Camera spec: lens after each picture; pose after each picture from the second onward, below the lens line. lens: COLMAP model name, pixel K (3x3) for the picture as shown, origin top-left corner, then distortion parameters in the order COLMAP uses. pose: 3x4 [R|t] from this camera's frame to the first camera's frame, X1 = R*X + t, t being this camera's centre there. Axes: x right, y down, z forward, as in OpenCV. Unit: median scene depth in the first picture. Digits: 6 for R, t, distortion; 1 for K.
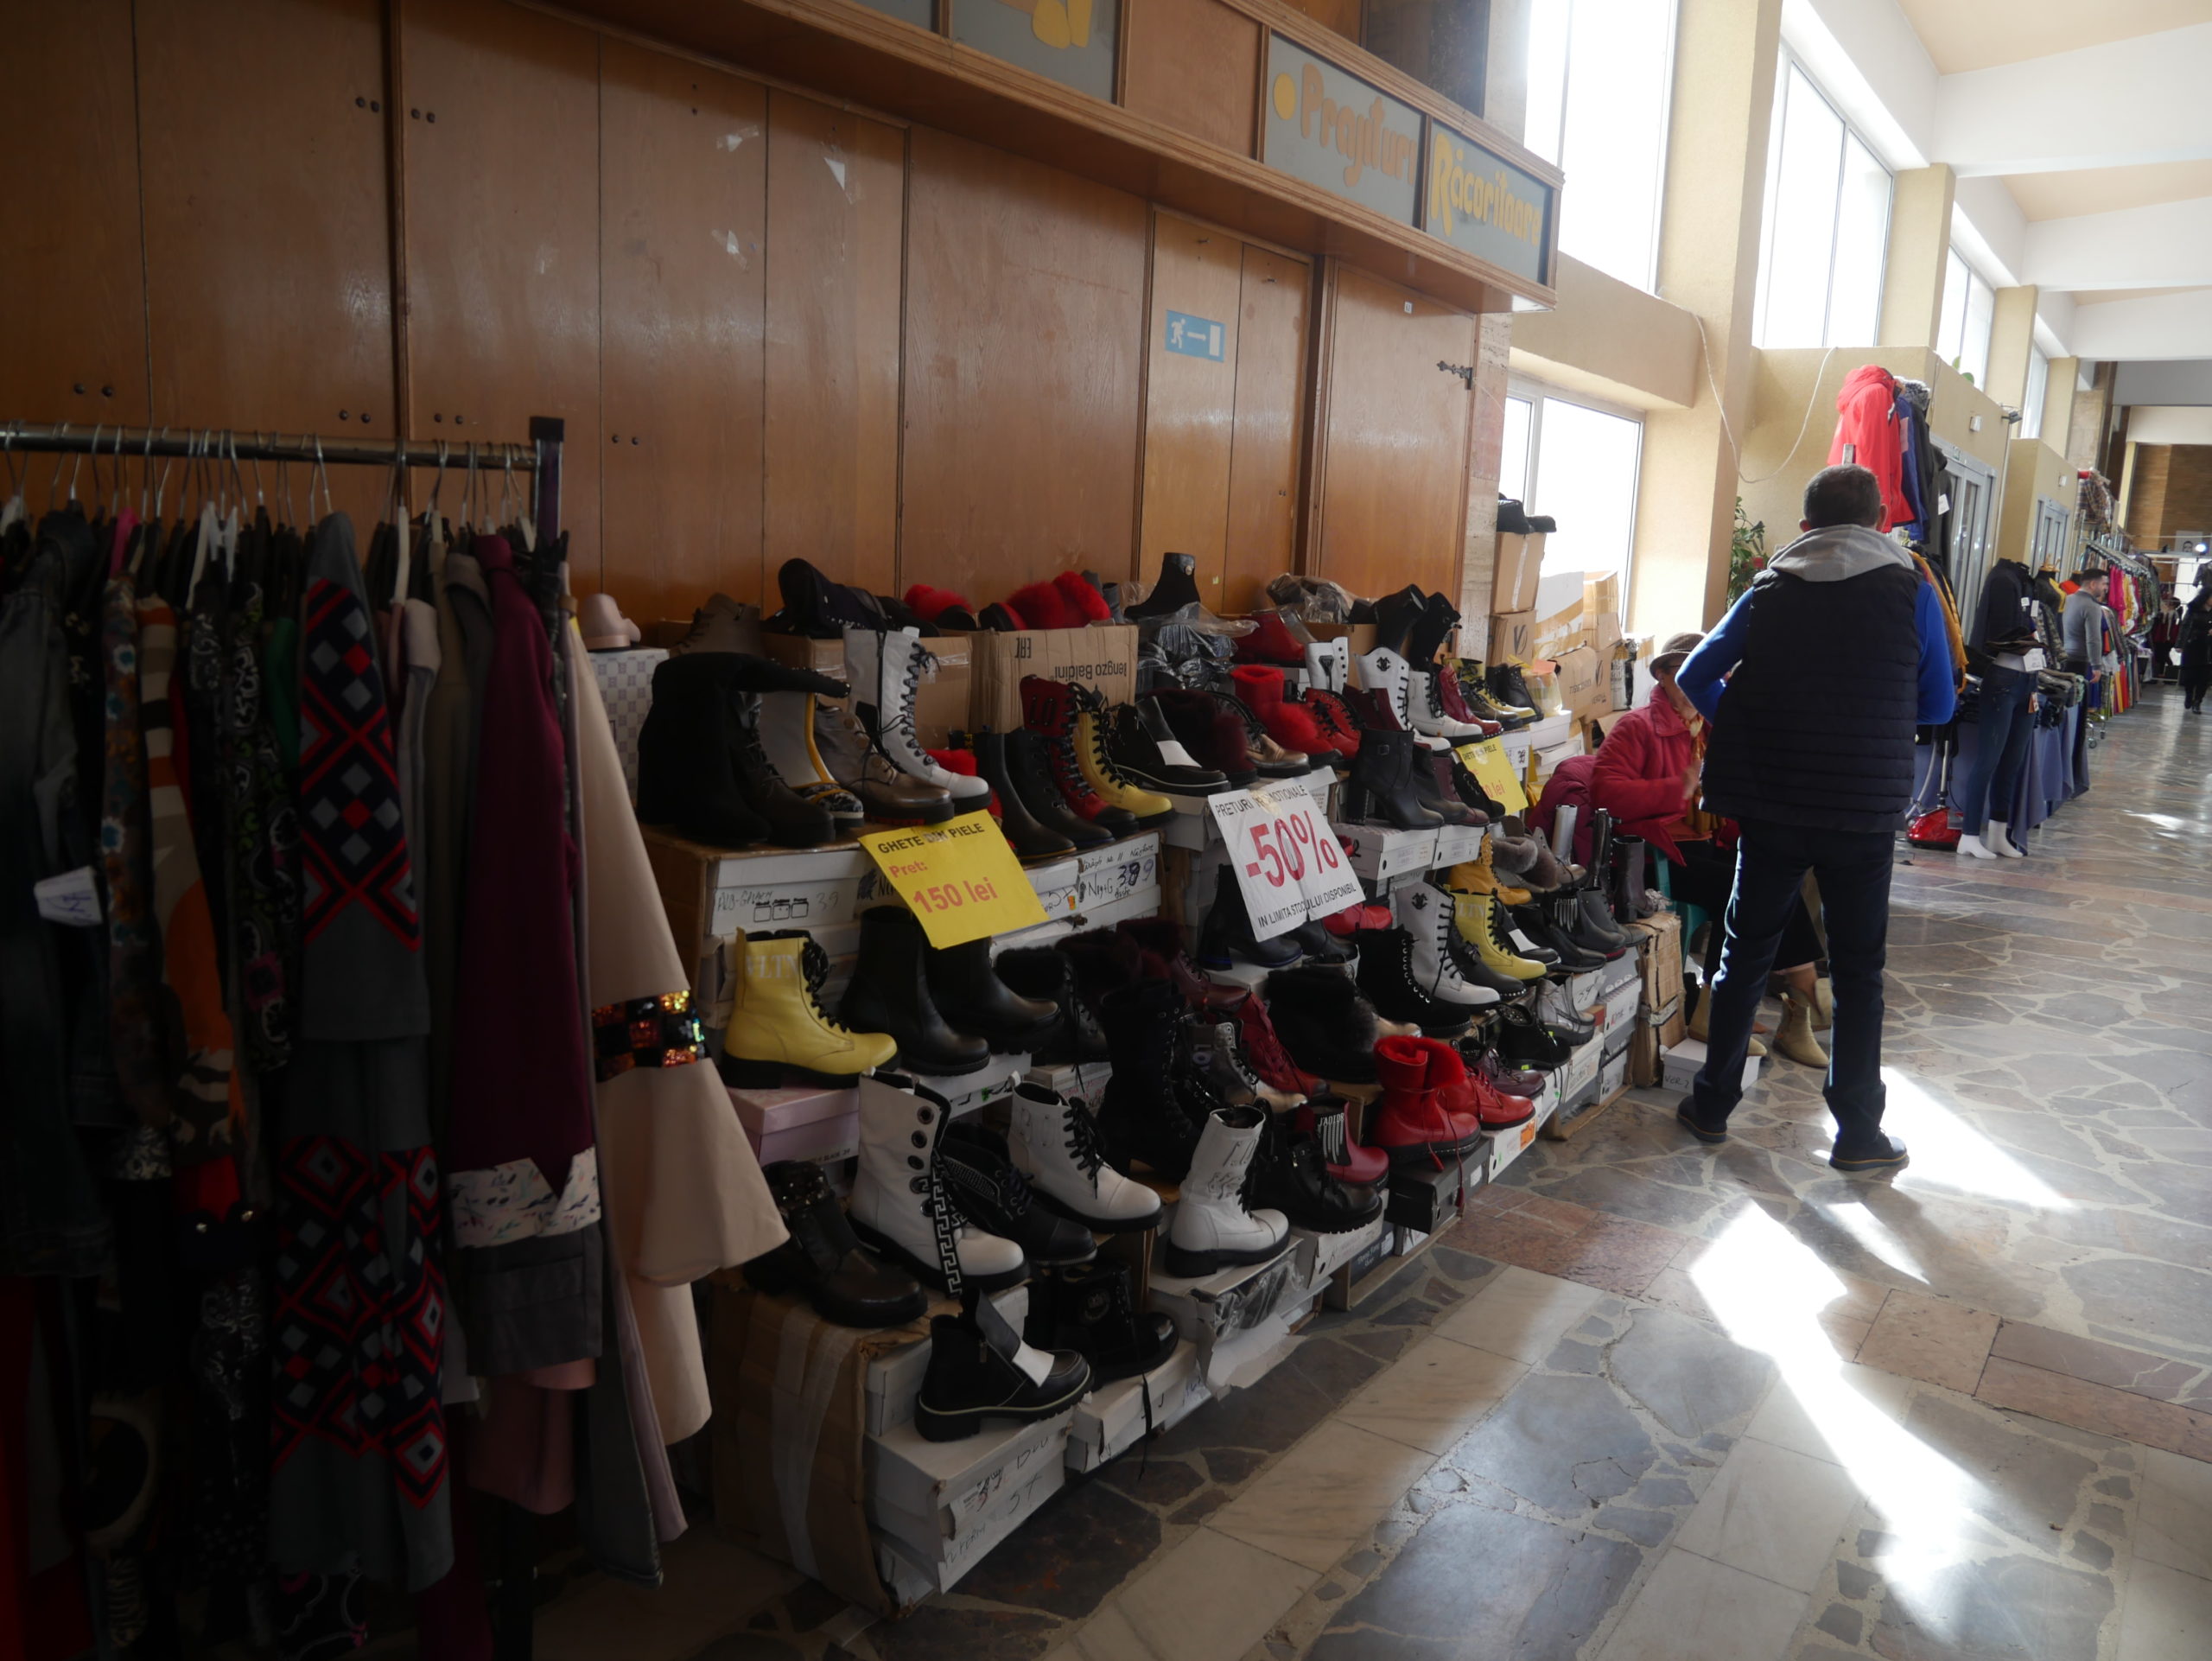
lens RADIAL K [[1665.8, 0, 1102.0], [0, 1665.8, 828.7], [0, 0, 1]] dist [-0.046600, 0.022138]
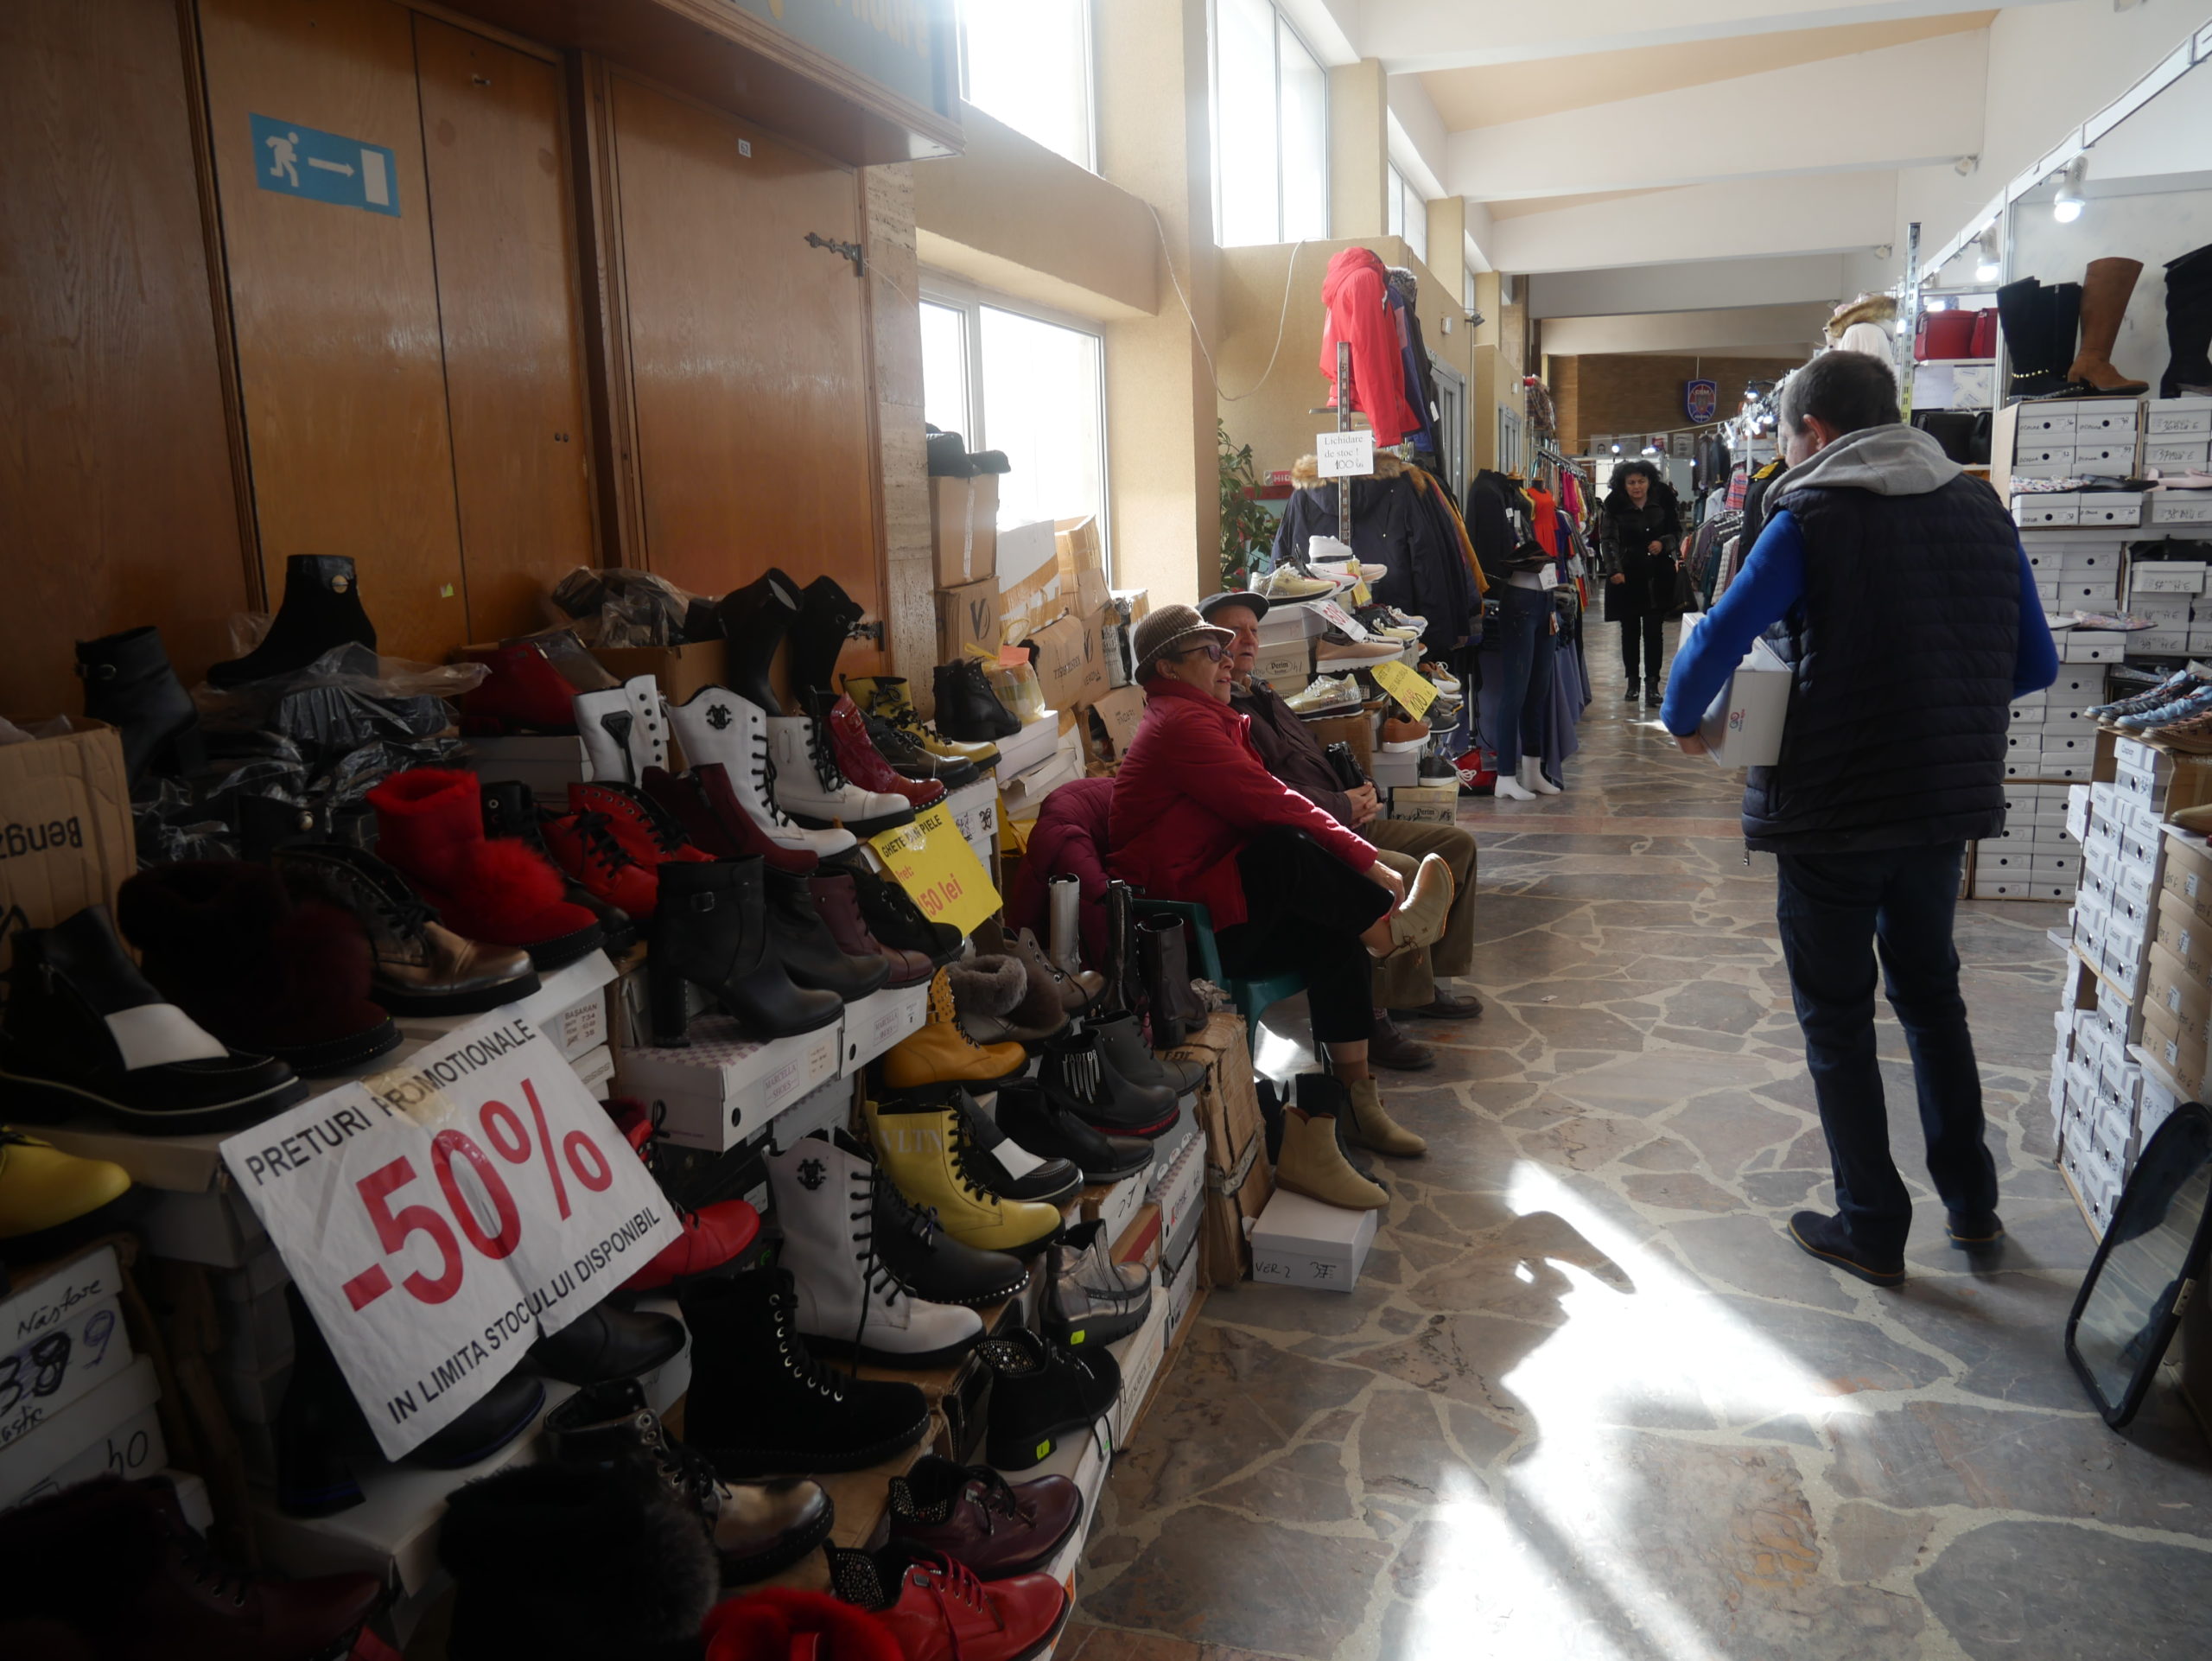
lens RADIAL K [[1665.8, 0, 1118.1], [0, 1665.8, 834.3], [0, 0, 1]] dist [-0.046600, 0.022138]
pose [[0.949062, -0.131775, 0.286210, 0.115259], [0.124574, 0.991265, 0.043307, -0.058744], [-0.289417, -0.005447, 0.957188, 0.365167]]
